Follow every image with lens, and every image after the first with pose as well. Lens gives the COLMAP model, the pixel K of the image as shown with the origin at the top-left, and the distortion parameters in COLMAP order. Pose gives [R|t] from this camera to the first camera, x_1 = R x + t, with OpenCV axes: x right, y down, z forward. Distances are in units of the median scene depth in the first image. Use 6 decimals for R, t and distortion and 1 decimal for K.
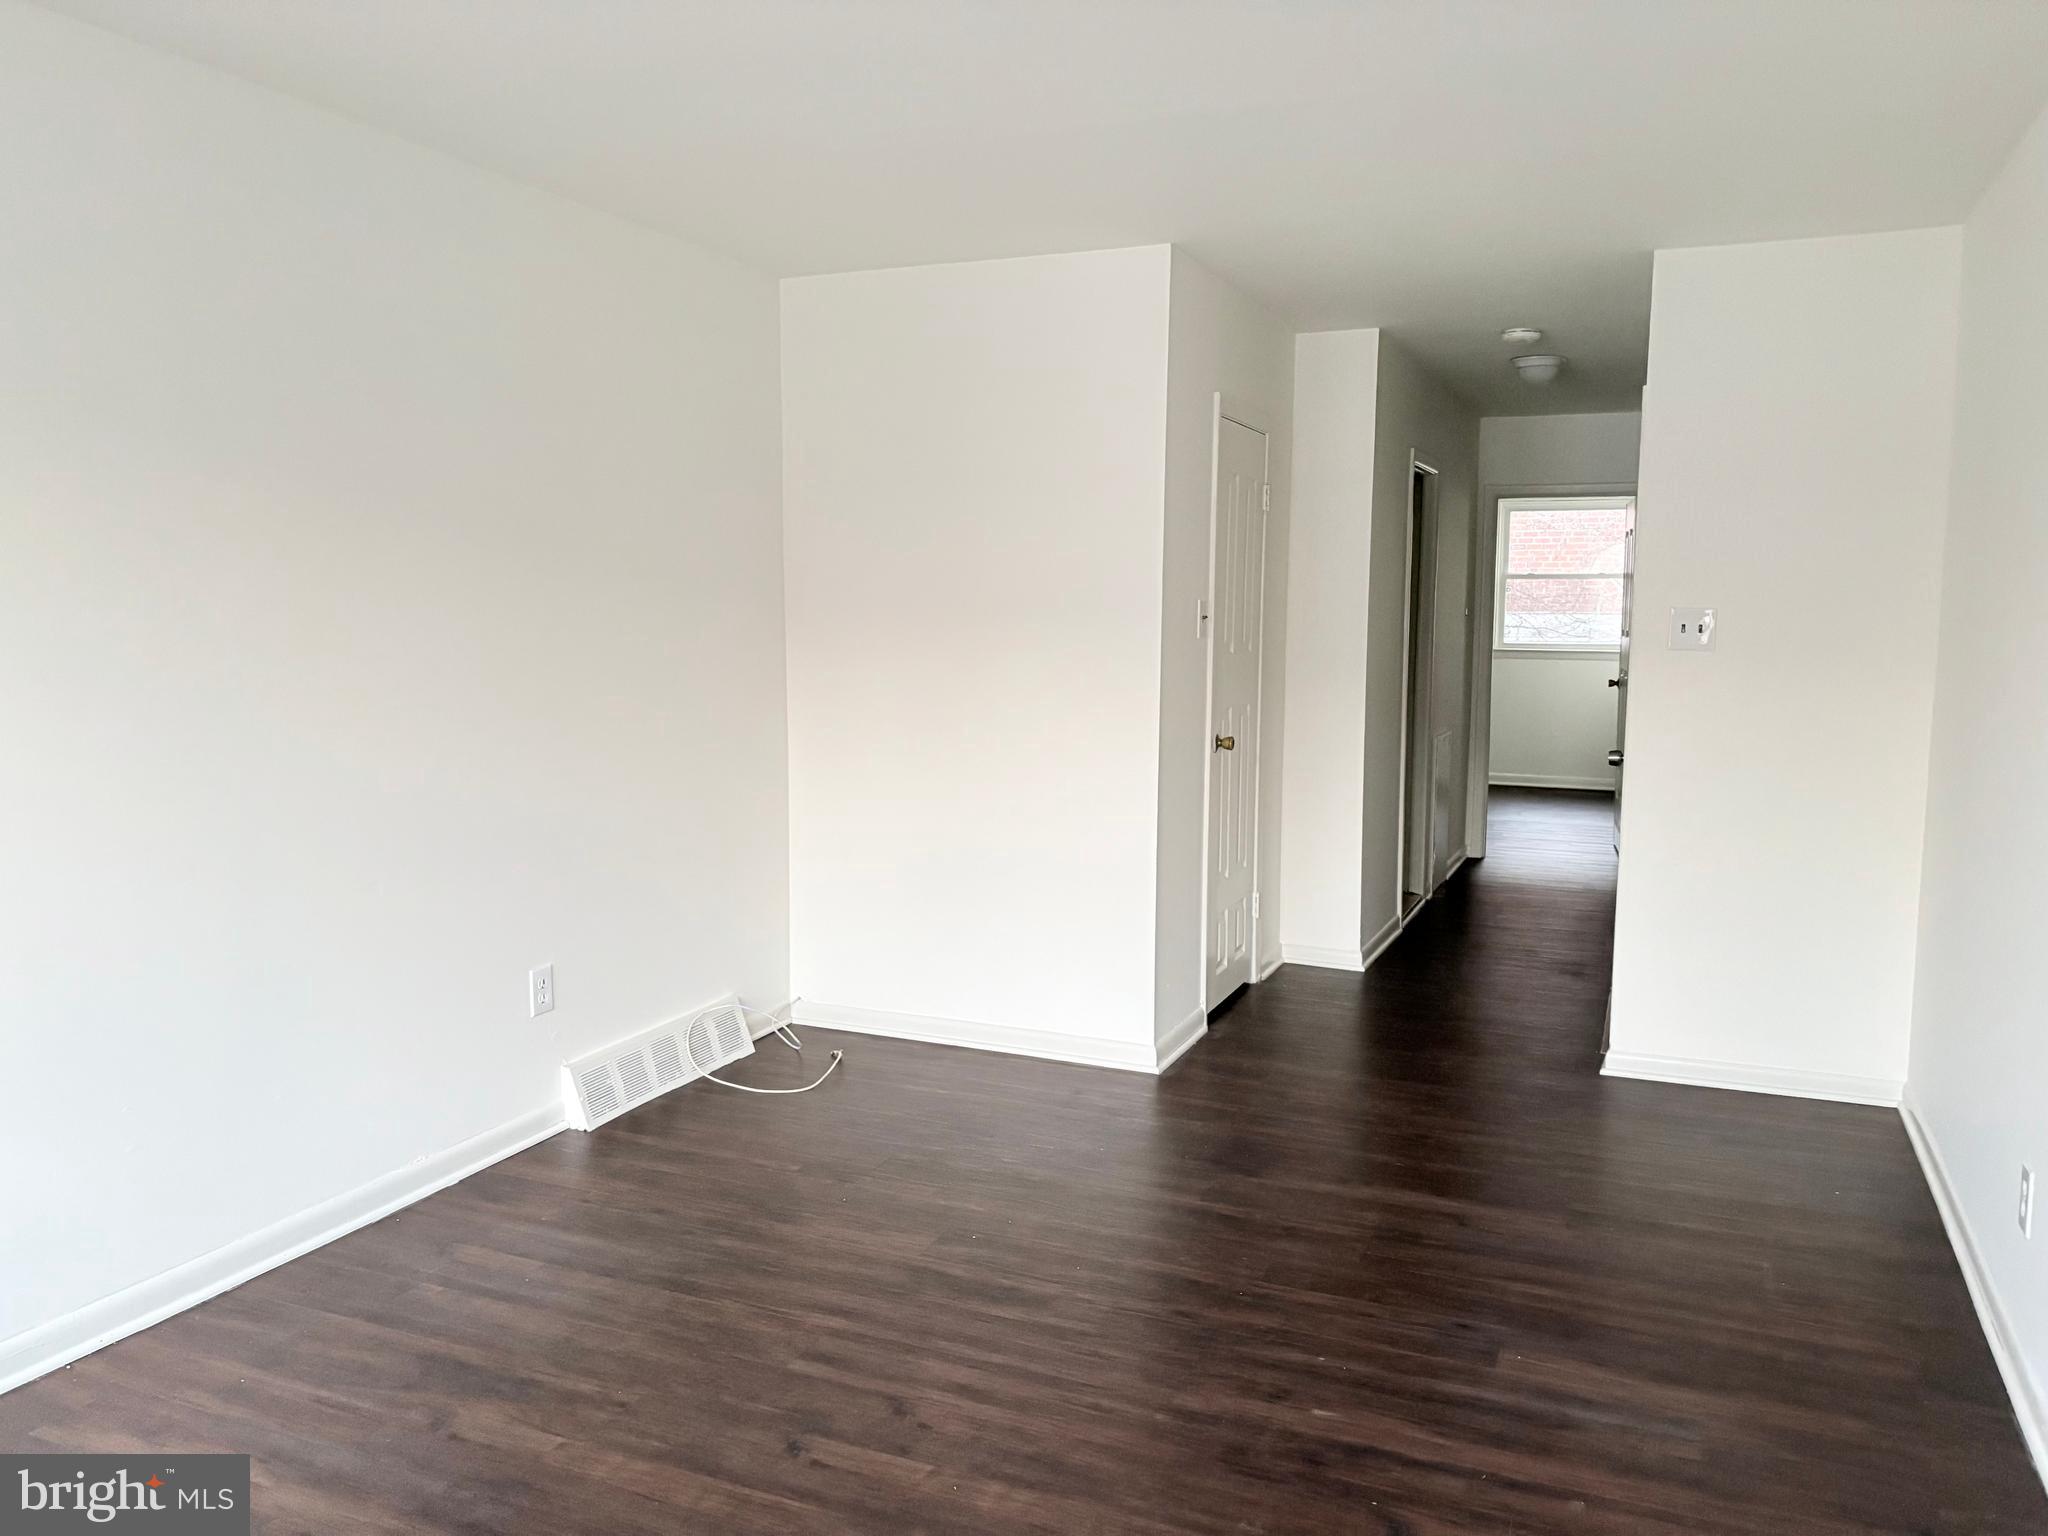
lens RADIAL K [[1553.9, 0, 970.4], [0, 1553.9, 761.6], [0, 0, 1]] dist [0.038341, -0.039926]
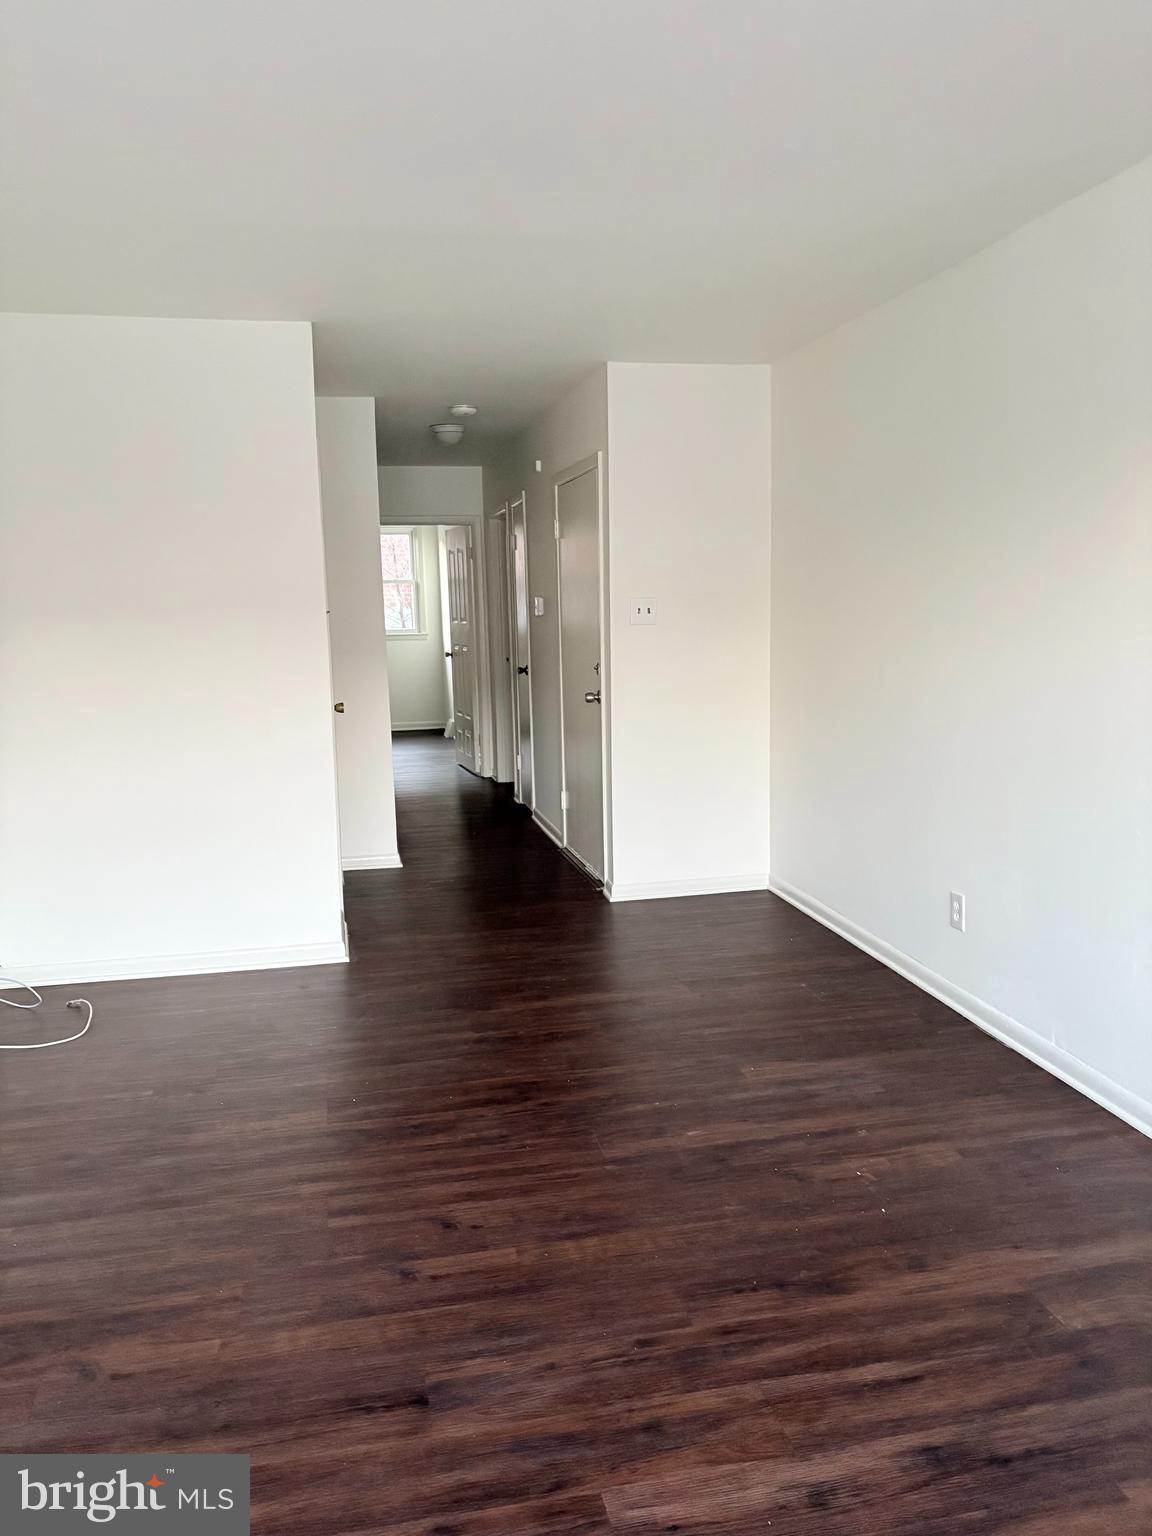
lens RADIAL K [[1165.4, 0, 560.5], [0, 1165.4, 773.2], [0, 0, 1]] dist [0.038341, -0.039926]
pose [[0.817772, -0.110664, 0.564803, -0.424244], [0.087056, 0.993833, 0.068677, -0.015563], [-0.568920, -0.006992, 0.822363, 0.128485]]
